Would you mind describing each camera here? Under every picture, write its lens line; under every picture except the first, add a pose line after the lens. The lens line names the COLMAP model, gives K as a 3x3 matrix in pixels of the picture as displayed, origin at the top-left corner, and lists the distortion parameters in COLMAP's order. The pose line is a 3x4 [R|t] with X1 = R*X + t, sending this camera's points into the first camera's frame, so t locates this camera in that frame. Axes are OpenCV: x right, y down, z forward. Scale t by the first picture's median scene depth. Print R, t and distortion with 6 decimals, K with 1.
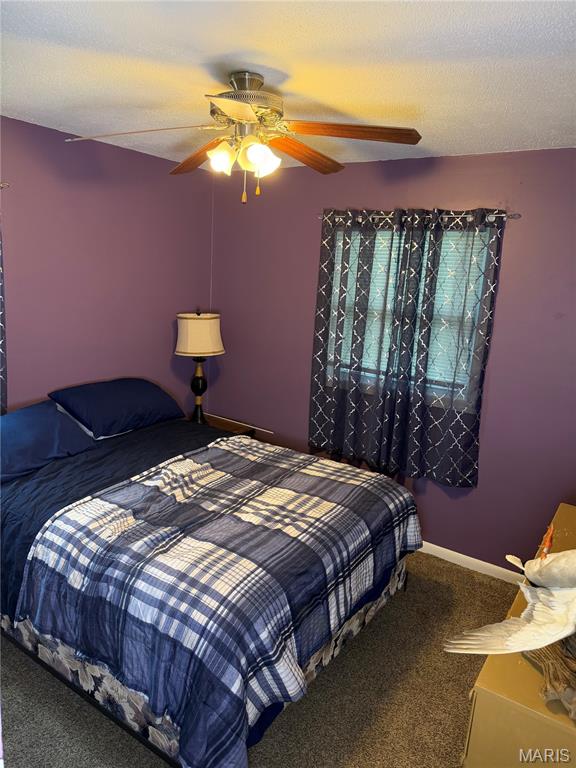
lens RADIAL K [[546.3, 0, 287.9], [0, 546.3, 381.3], [0, 0, 1]] dist [0.034581, -0.002435]
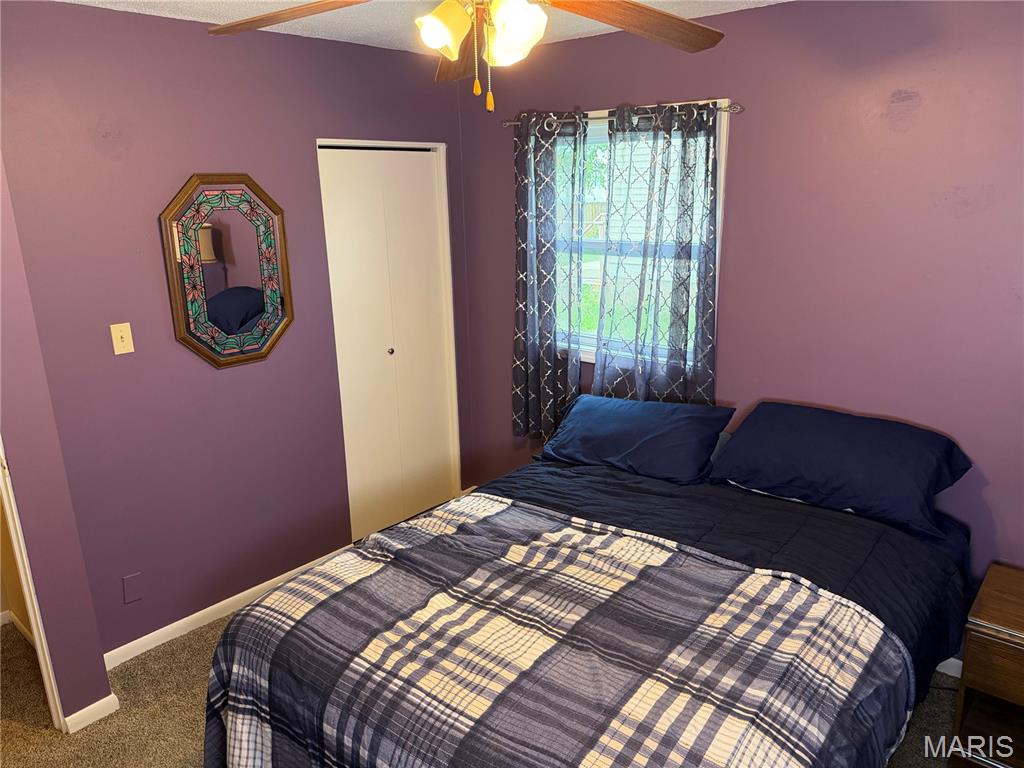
lens RADIAL K [[728.4, 0, 512.7], [0, 728.4, 389.1], [0, 0, 1]] dist [0.034581, -0.002435]
pose [[-0.127434, 0.223970, -0.966229, 0.619862], [-0.182227, 0.952302, 0.244776, -0.205152], [0.974964, 0.207265, -0.080543, 0.990826]]
